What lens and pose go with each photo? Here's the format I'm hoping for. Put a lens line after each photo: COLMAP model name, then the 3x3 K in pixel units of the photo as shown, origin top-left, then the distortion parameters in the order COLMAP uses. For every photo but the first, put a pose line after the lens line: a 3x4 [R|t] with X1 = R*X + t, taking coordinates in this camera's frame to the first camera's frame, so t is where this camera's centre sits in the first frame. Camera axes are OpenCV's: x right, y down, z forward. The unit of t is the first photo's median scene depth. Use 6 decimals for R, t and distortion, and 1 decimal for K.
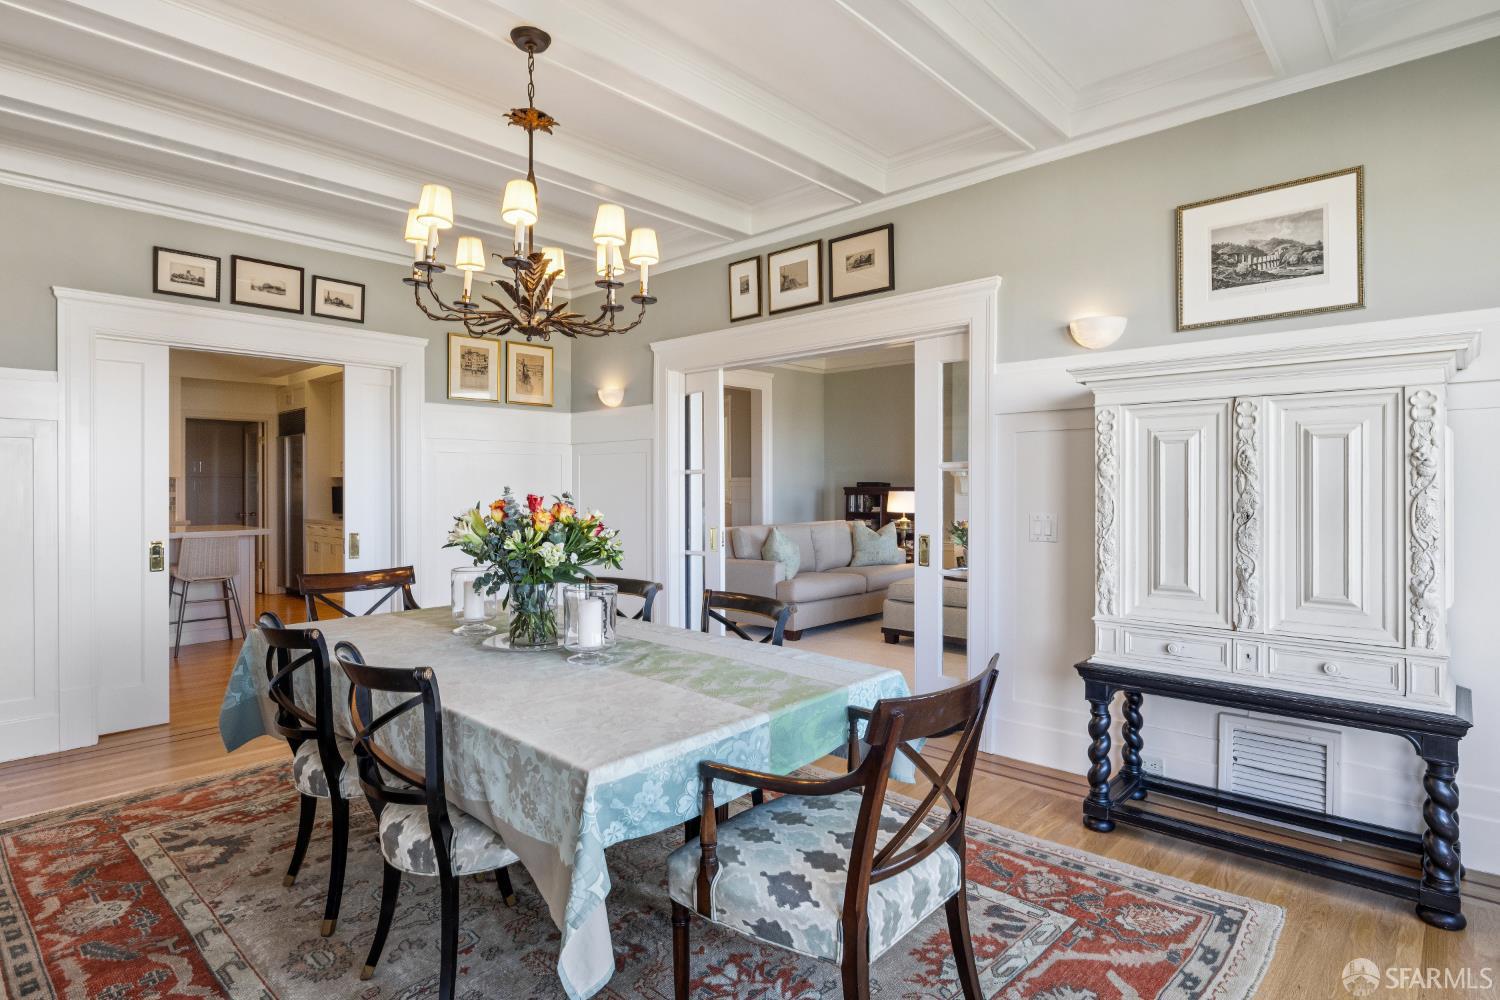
lens RADIAL K [[822.1, 0, 745.9], [0, 822.1, 484.4], [0, 0, 1]] dist [0.024039, -0.000544]
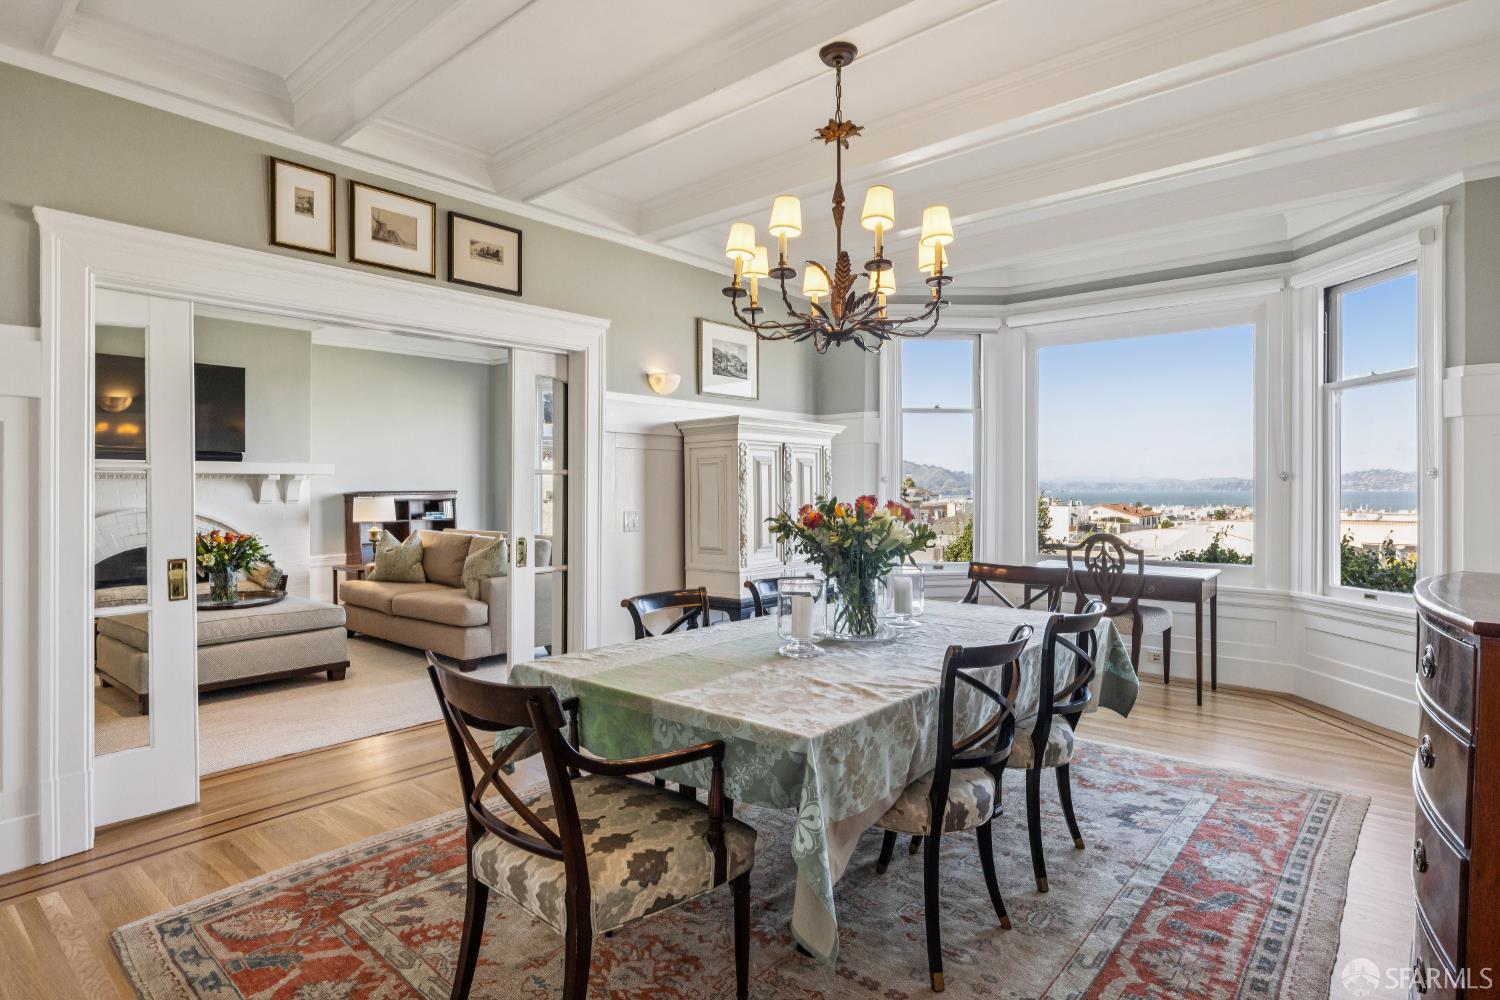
lens RADIAL K [[822.1, 0, 737.1], [0, 822.1, 491.7], [0, 0, 1]] dist [0.024039, -0.000544]
pose [[-0.025168, 0.009011, 0.999643, -0.775187], [0.002435, 0.999957, -0.008953, 0.013458], [-0.999680, 0.002209, -0.025189, 0.698924]]
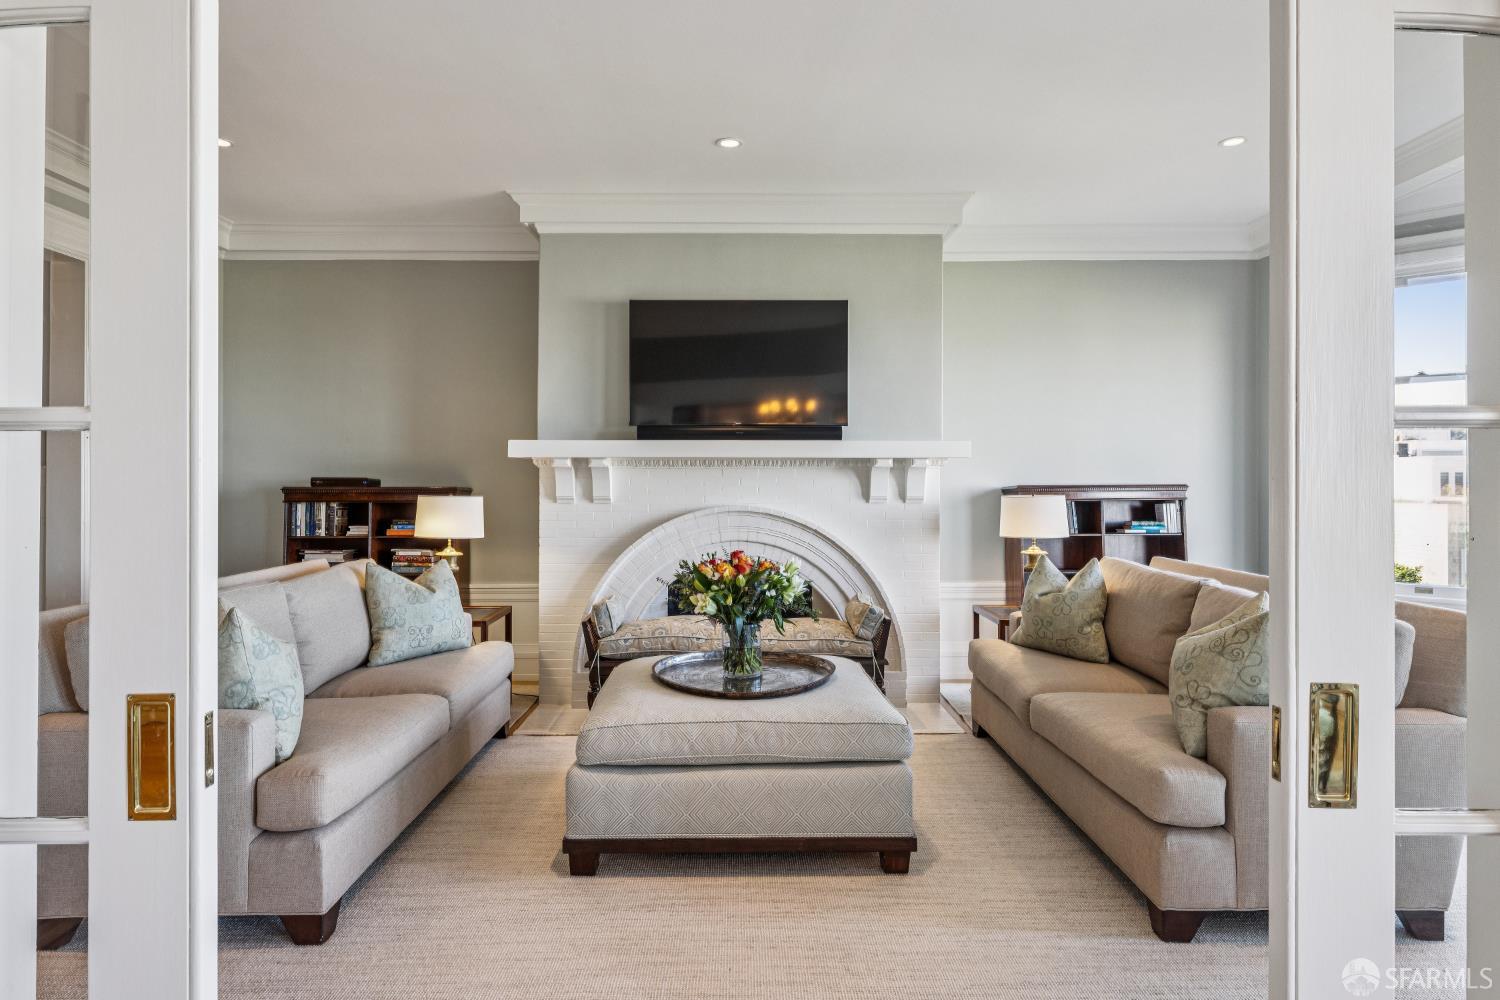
lens RADIAL K [[880.5, 0, 752.6], [0, 880.5, 480.5], [0, 0, 1]] dist [-0.004343, -0.000460]
pose [[0.717123, 0.012626, 0.696832, -0.093675], [-0.009077, 0.999920, -0.008776, 0.003091], [-0.696887, -0.000031, 0.717181, 0.864191]]
